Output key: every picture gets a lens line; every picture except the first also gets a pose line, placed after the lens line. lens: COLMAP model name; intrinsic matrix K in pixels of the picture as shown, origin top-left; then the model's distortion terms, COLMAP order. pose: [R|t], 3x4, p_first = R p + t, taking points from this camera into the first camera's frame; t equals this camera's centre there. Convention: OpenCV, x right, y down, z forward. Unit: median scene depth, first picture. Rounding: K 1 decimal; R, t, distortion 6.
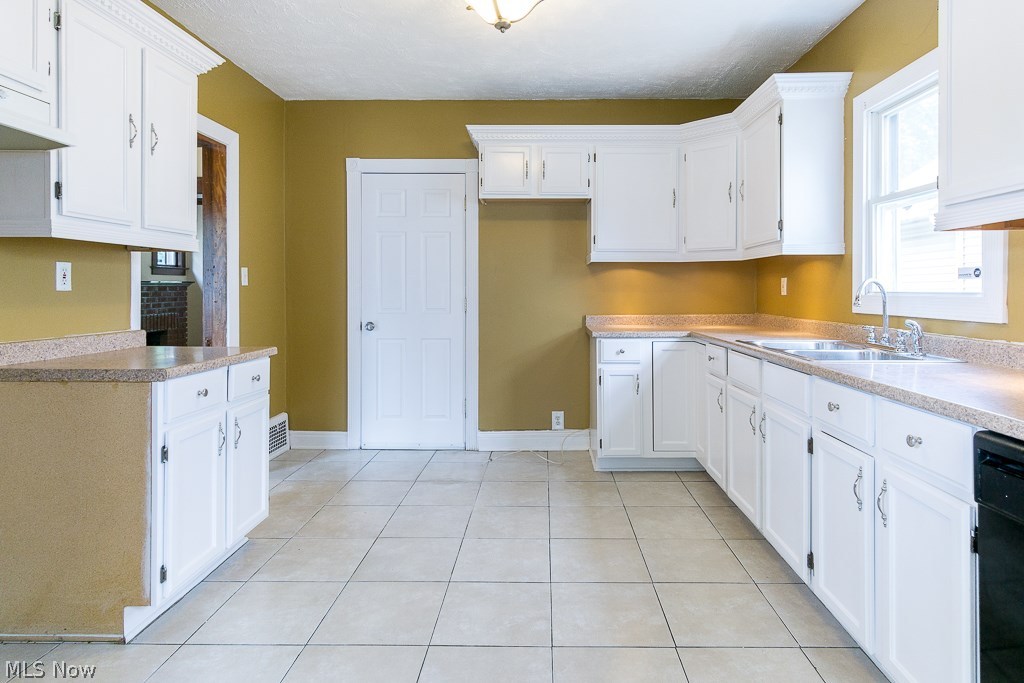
lens RADIAL K [[553.5, 0, 496.6], [0, 553.5, 306.7], [0, 0, 1]] dist [0.000749, 0.001020]
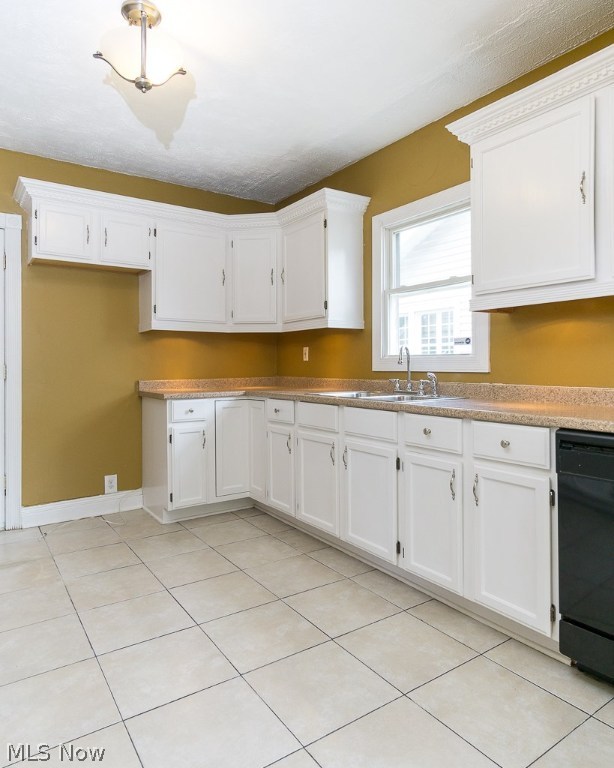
lens RADIAL K [[494.7, 0, 306.9], [0, 494.7, 373.8], [0, 0, 1]] dist [-0.001251, 0.000514]
pose [[0.824117, -0.012240, 0.566288, -0.160709], [0.016094, 0.999869, -0.001811, 0.014116], [-0.566191, 0.010606, 0.824206, 0.060351]]
